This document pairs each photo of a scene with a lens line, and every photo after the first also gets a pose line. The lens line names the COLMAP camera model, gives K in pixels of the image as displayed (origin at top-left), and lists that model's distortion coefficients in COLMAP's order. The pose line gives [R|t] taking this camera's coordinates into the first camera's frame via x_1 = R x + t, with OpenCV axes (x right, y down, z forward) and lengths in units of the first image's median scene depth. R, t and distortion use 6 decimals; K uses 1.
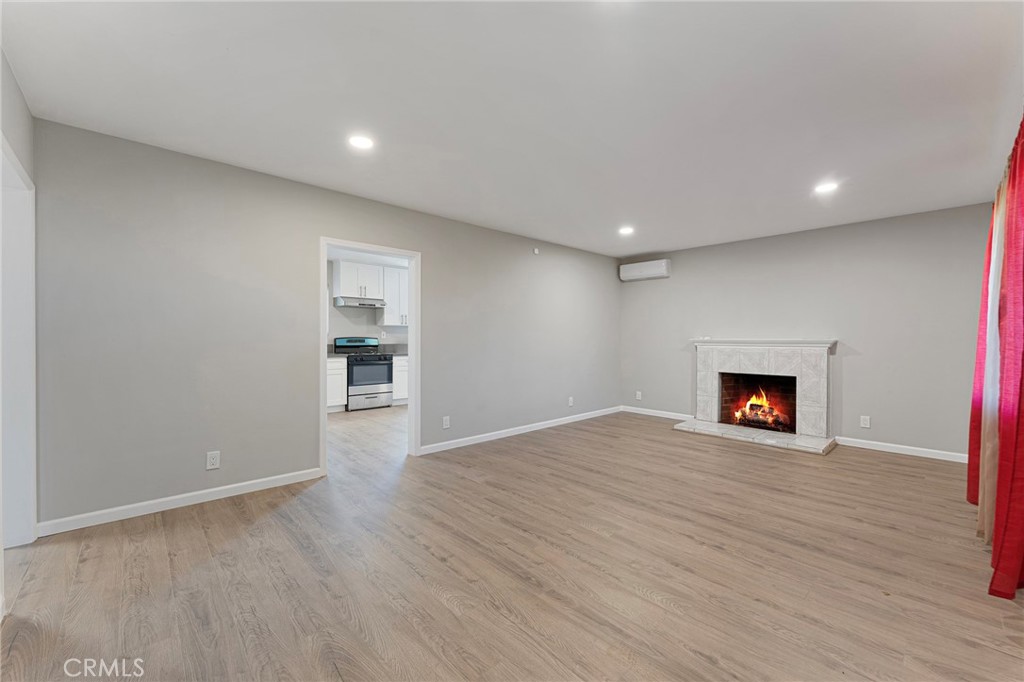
lens RADIAL K [[411.3, 0, 510.7], [0, 411.3, 341.3], [0, 0, 1]] dist [-0.001144, 0.000247]
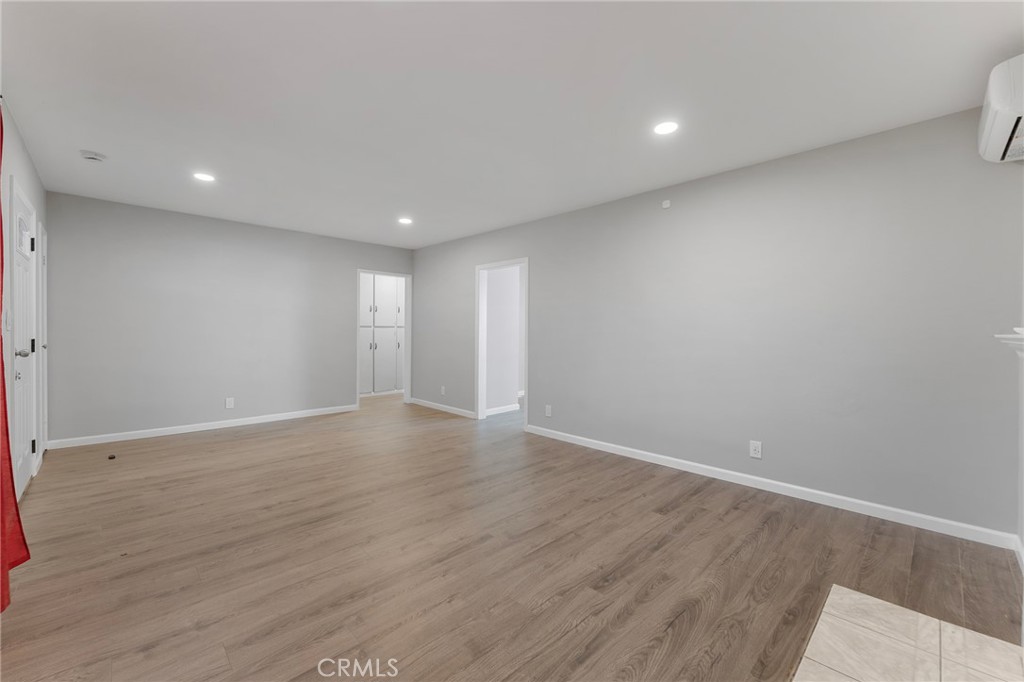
lens RADIAL K [[411.3, 0, 511.8], [0, 411.3, 337.4], [0, 0, 1]] dist [-0.001144, 0.000247]
pose [[0.024479, 0.007976, -0.999669, 1.518868], [-0.012159, 0.999897, 0.007680, 0.000817], [0.999626, 0.011967, 0.024573, 1.494715]]
